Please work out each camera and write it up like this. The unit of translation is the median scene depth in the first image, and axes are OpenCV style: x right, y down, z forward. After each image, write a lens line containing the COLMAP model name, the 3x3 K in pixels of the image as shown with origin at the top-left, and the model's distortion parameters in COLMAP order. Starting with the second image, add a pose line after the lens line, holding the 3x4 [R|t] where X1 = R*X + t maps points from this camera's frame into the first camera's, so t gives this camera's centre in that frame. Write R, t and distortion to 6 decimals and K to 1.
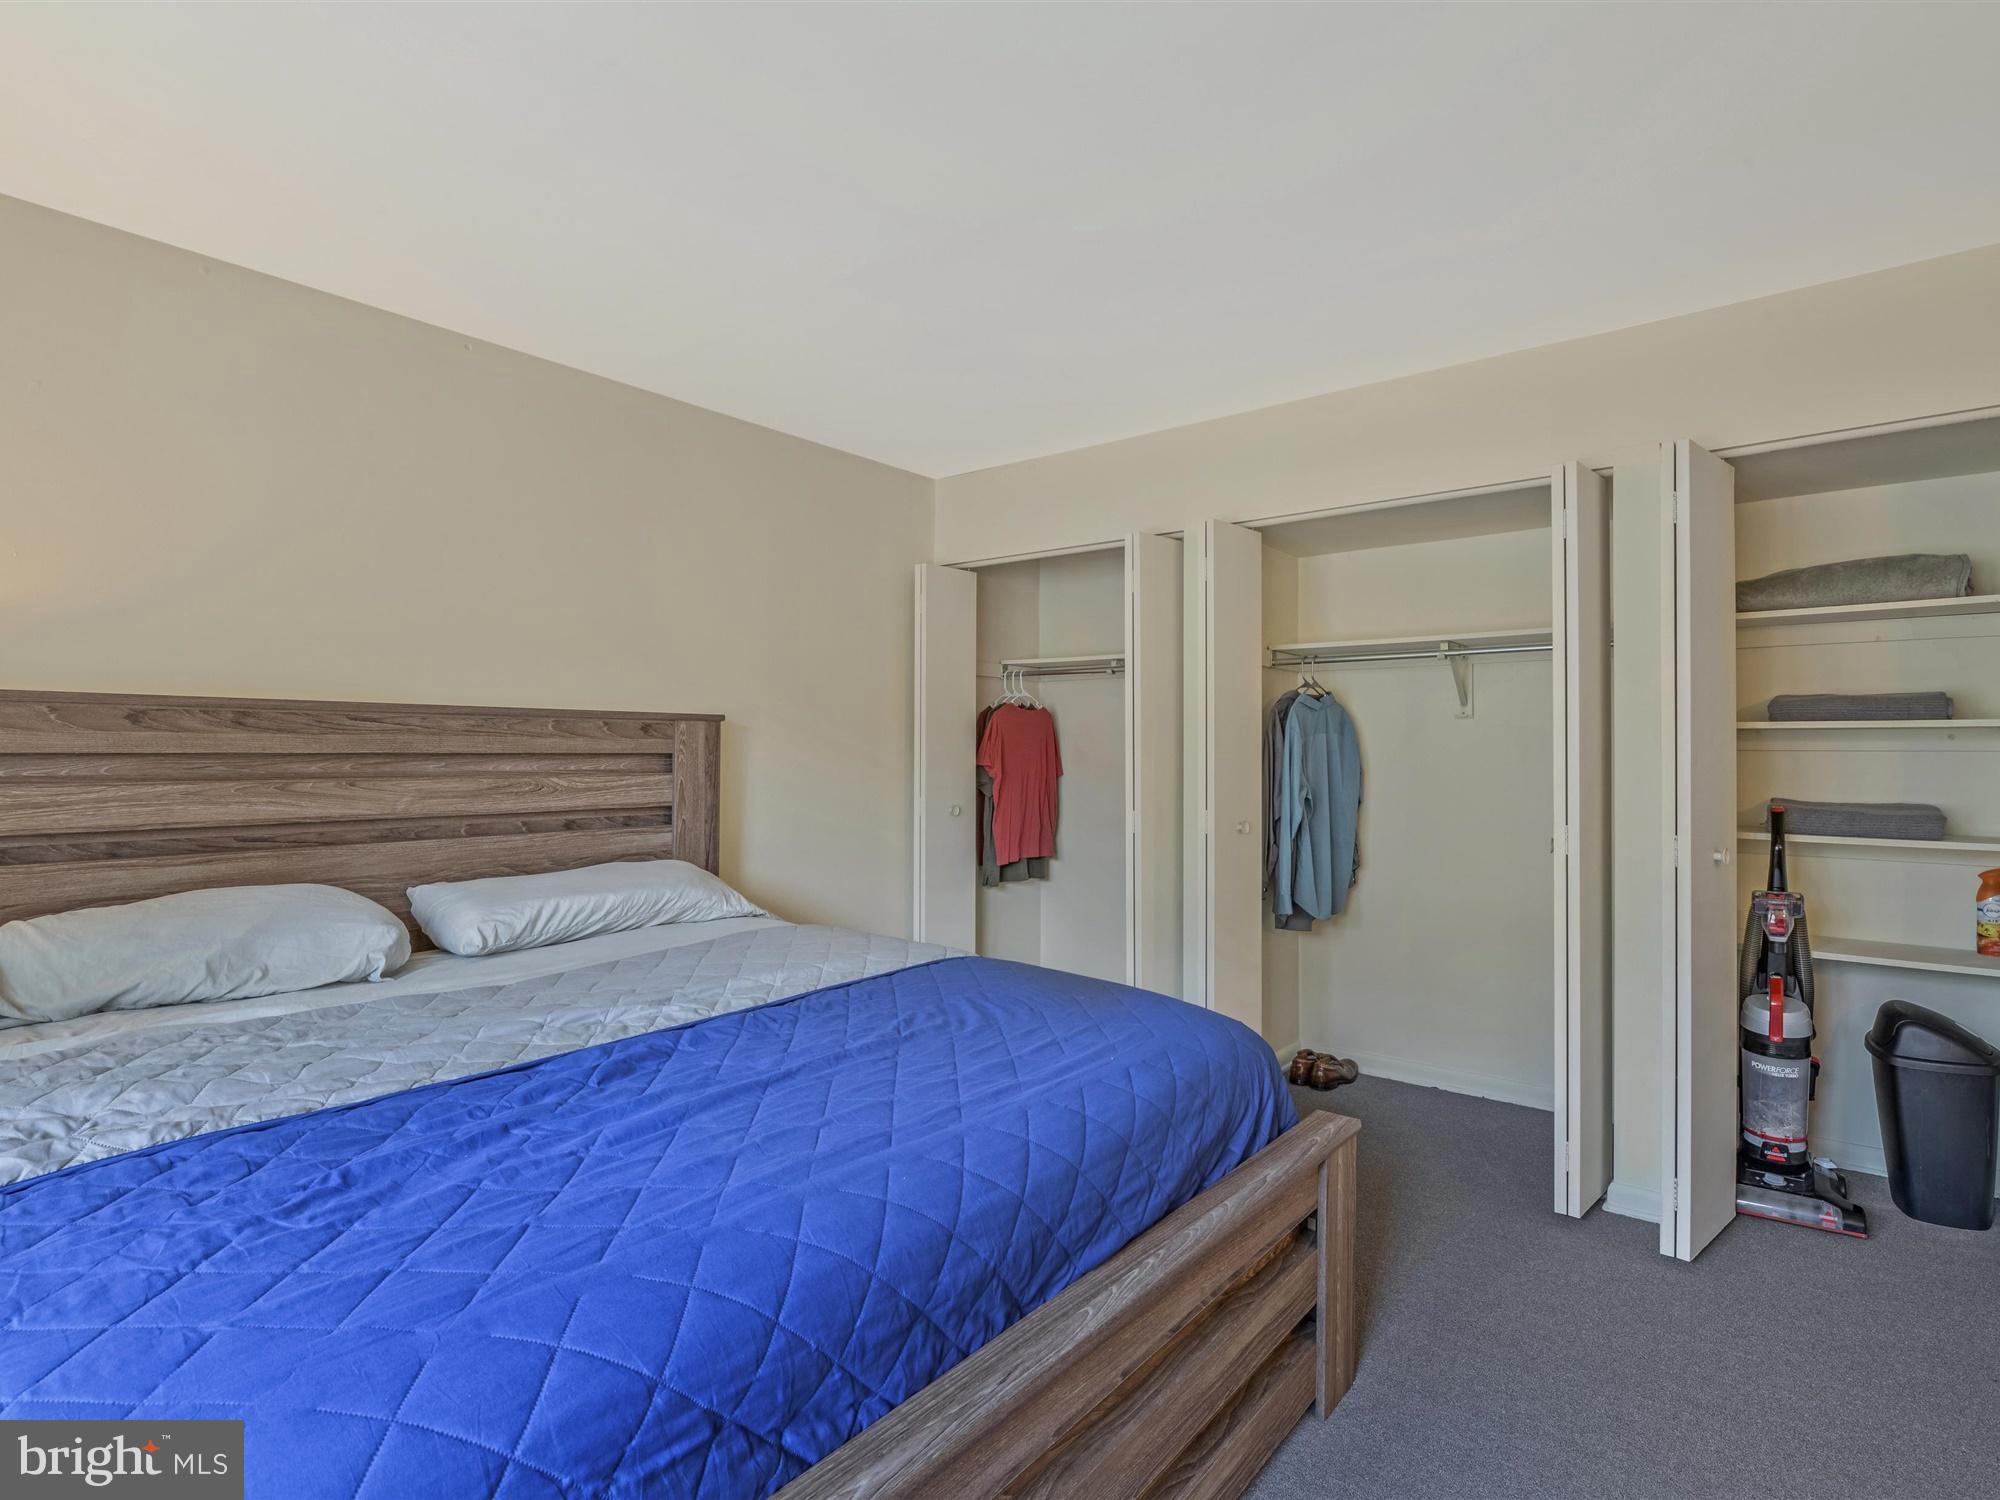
lens RADIAL K [[1003.0, 0, 1000.0], [0, 1003.0, 750.0], [0, 0, 1]] dist [-0.002087, -0.000042]
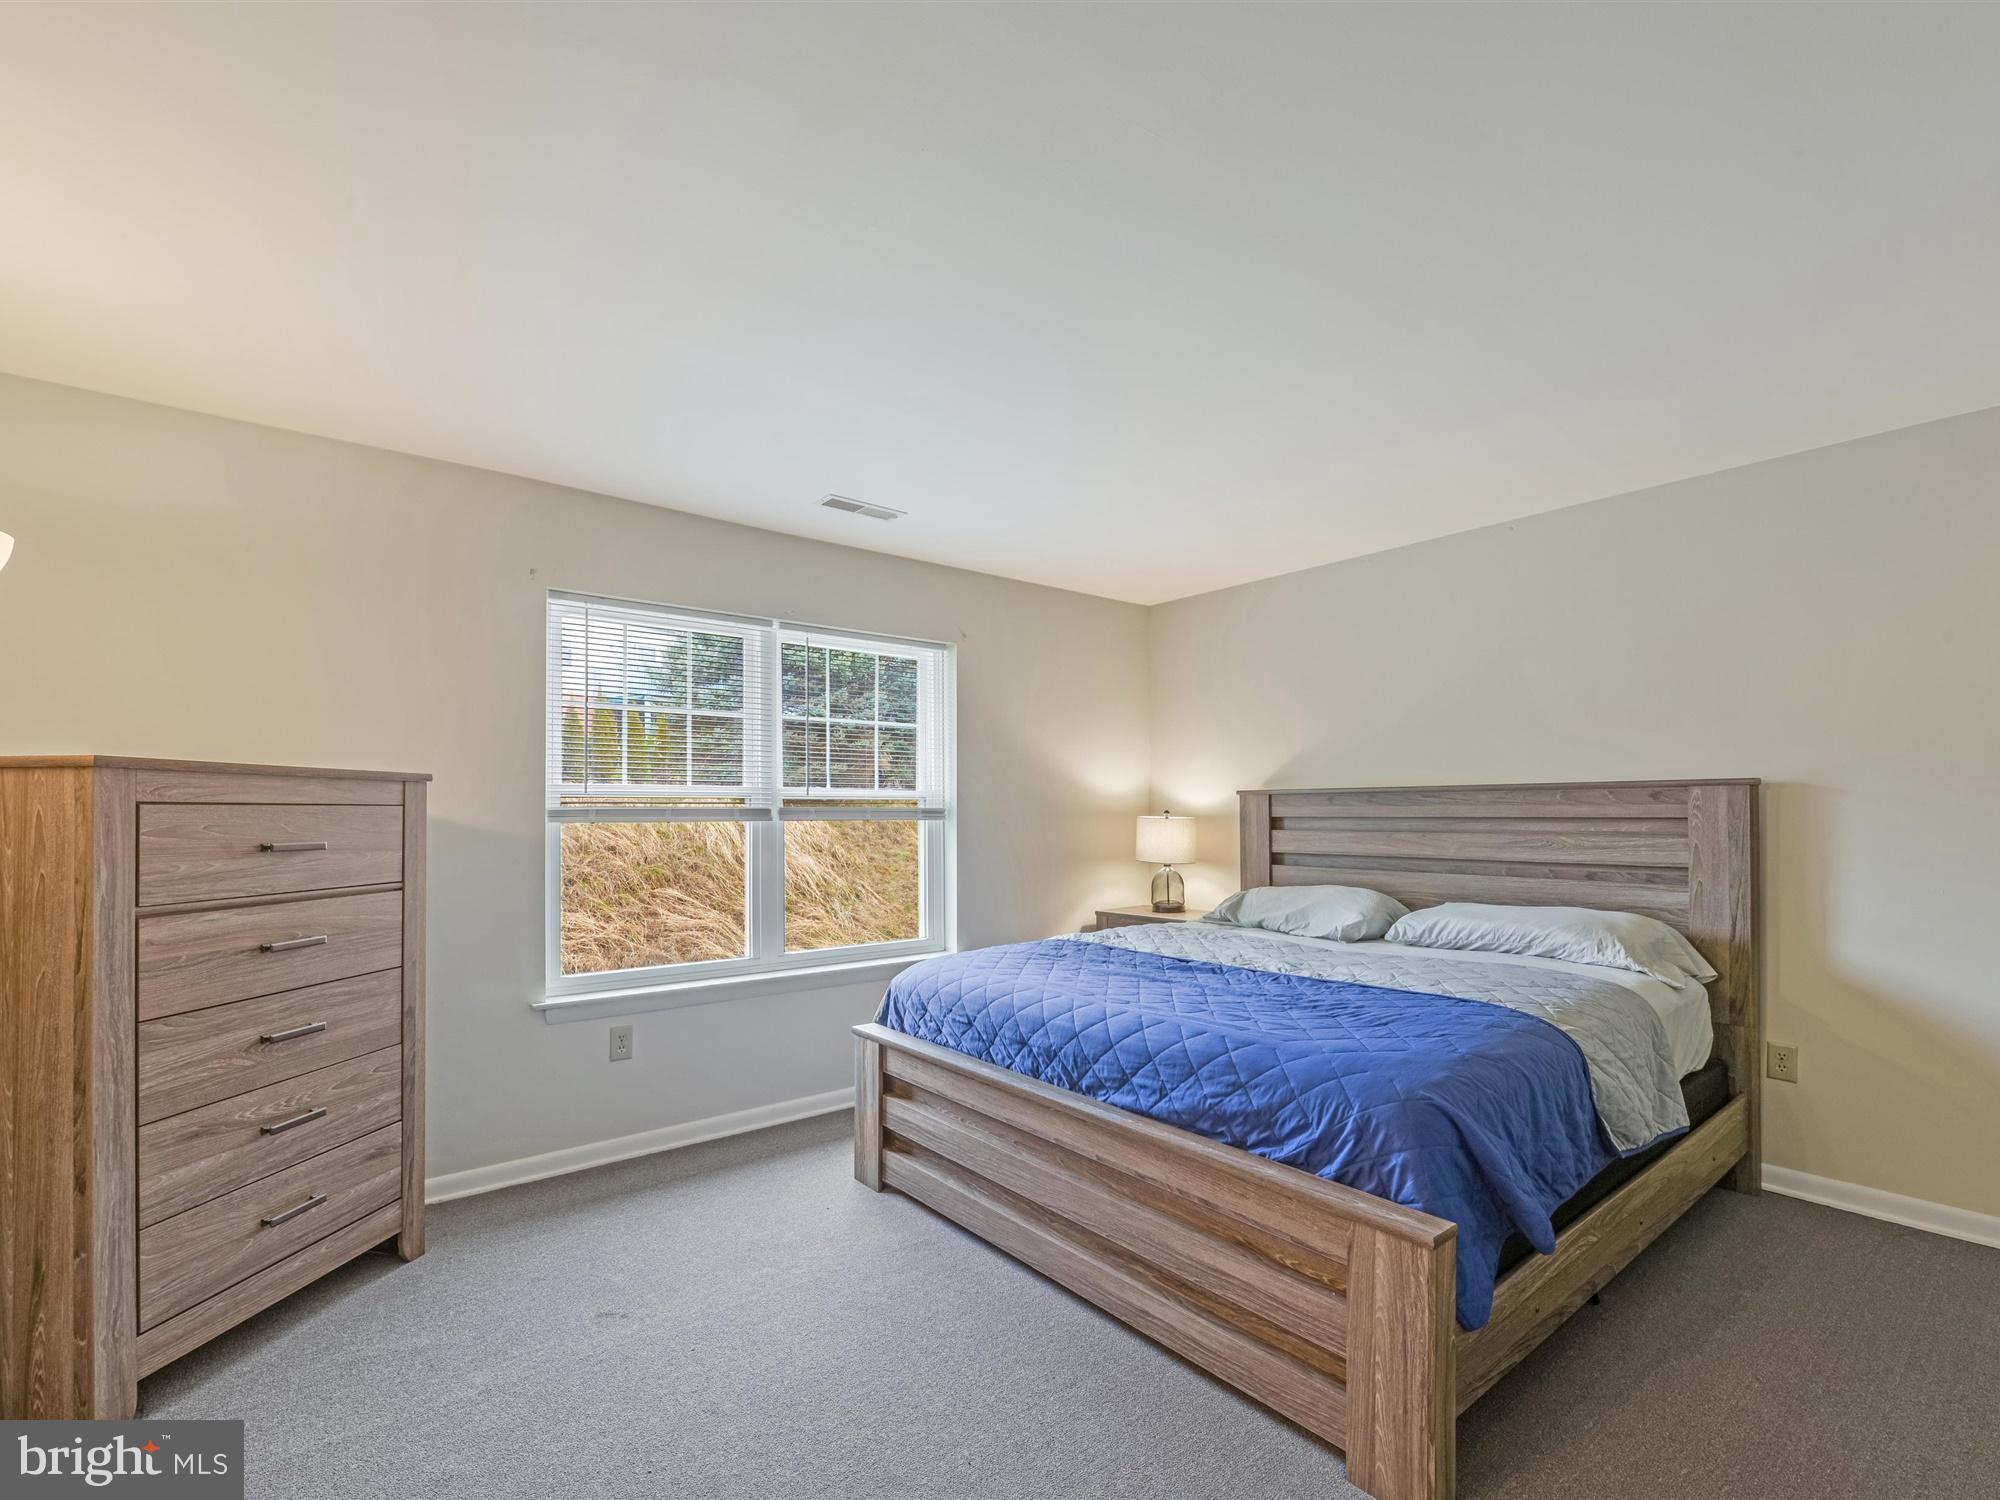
lens RADIAL K [[911.2, 0, 1011.9], [0, 911.2, 808.4], [0, 0, 1]] dist [-0.003814, -0.000719]
pose [[-0.196938, -0.010093, -0.980364, 0.860044], [0.000363, 0.999946, -0.010368, 0.003780], [0.980416, -0.002398, -0.196924, 0.568741]]
